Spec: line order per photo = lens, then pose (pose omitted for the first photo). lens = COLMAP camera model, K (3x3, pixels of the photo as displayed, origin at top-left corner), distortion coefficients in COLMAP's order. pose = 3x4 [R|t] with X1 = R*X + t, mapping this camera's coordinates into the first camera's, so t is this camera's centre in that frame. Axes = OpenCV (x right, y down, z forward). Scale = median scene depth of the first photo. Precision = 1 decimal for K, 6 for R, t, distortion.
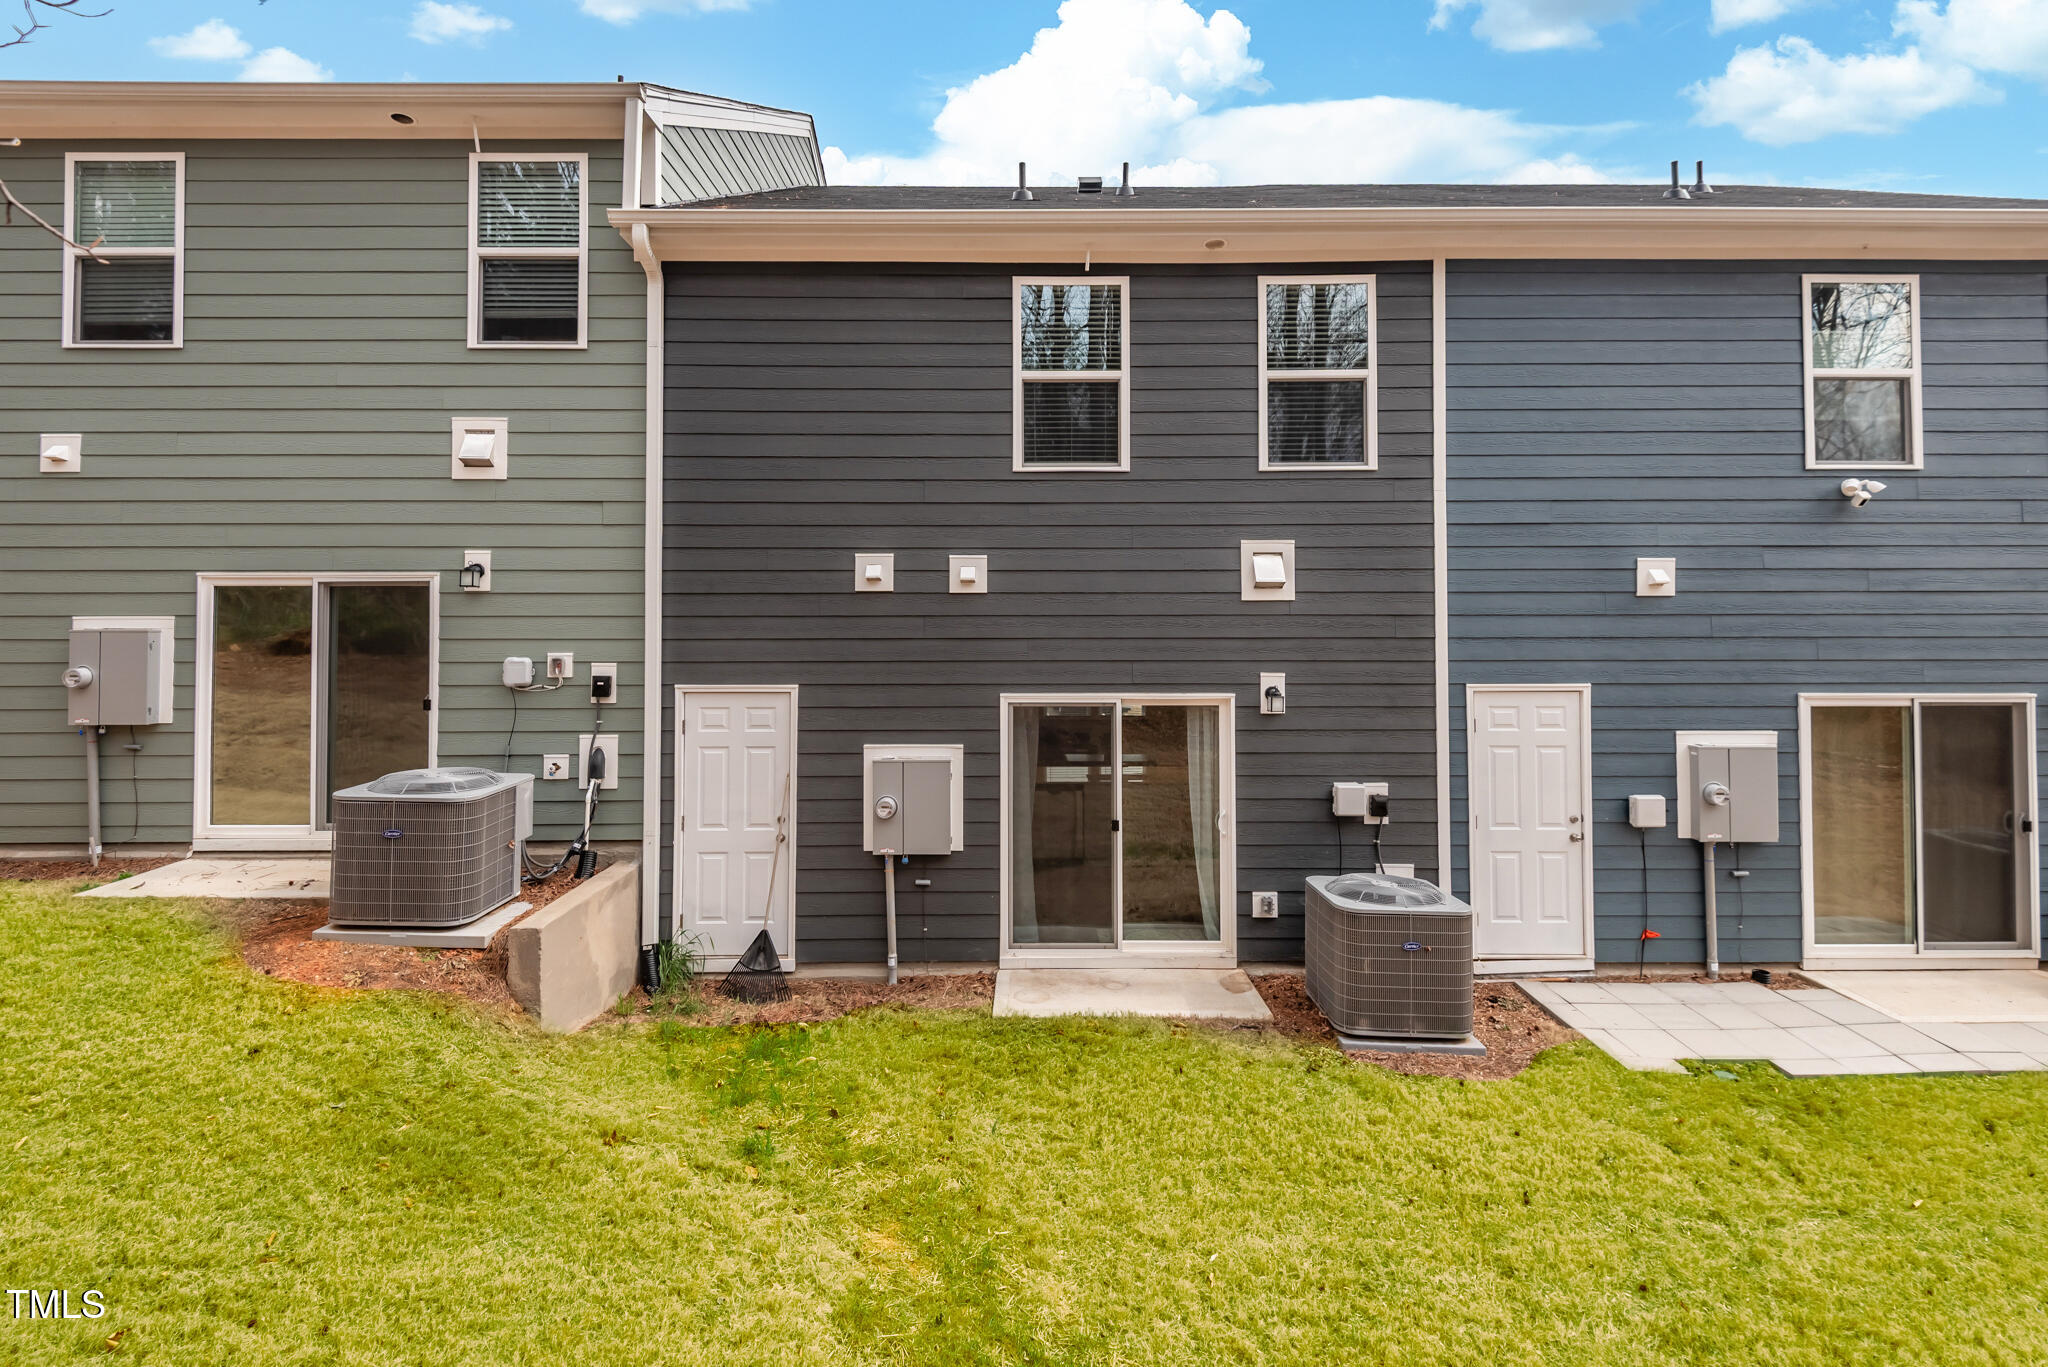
lens RADIAL K [[921.2, 0, 1019.4], [0, 921.2, 662.7], [0, 0, 1]] dist [0.016906, -0.000674]
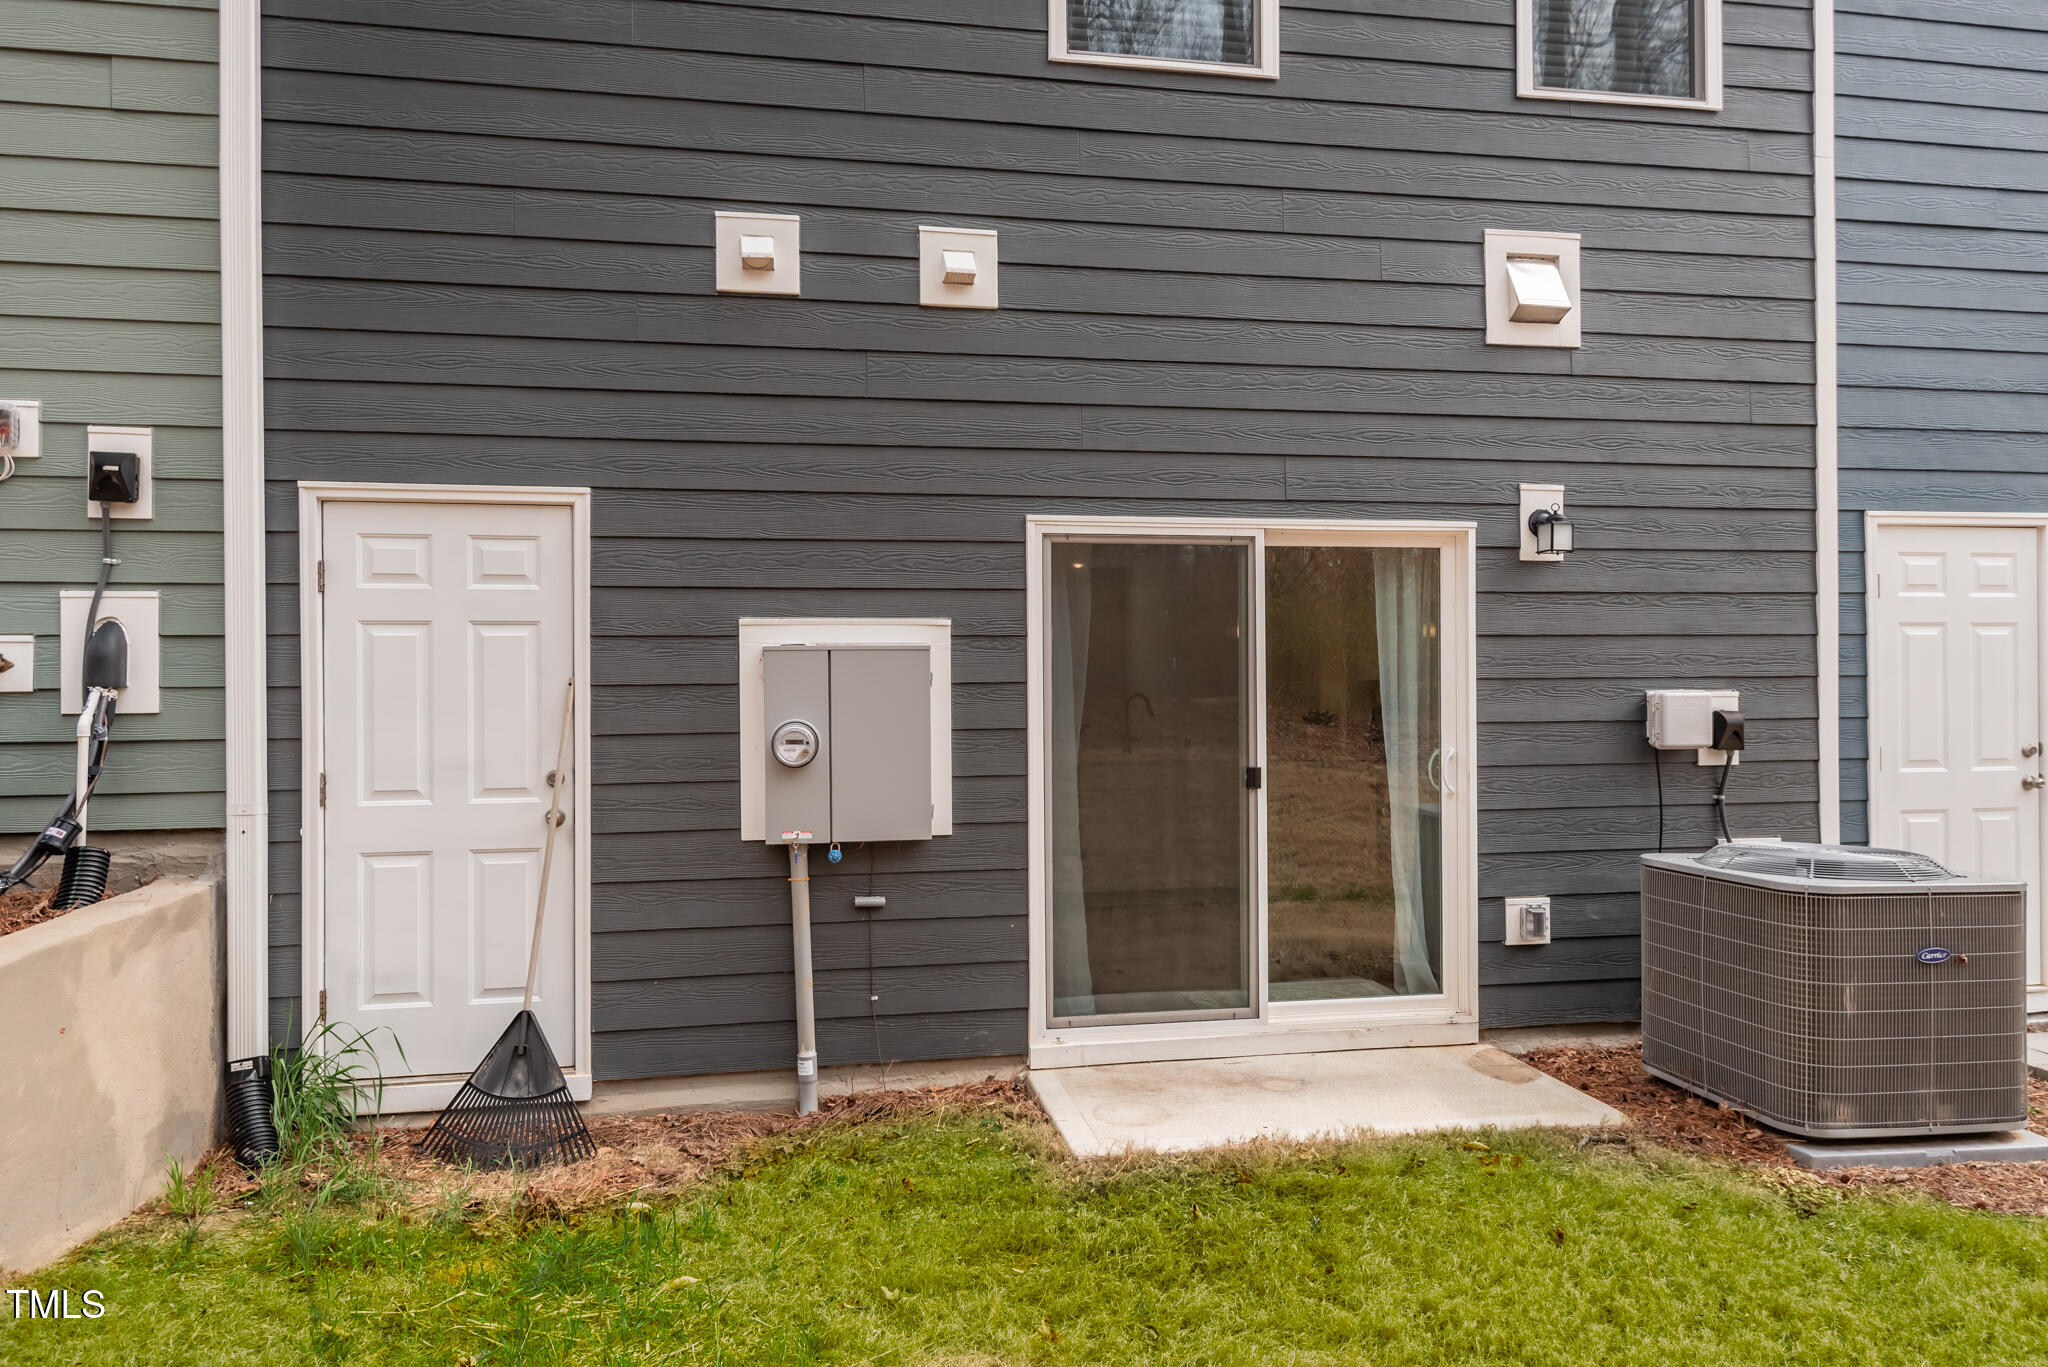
lens RADIAL K [[1395.3, 0, 1129.5], [0, 1395.3, 688.7], [0, 0, 1]] dist [0.008586, -0.004747]
pose [[0.981060, -0.004100, 0.193660, -0.112979], [-0.000973, 0.999659, 0.026093, 0.108481], [-0.193701, -0.025787, 0.980722, 0.262635]]
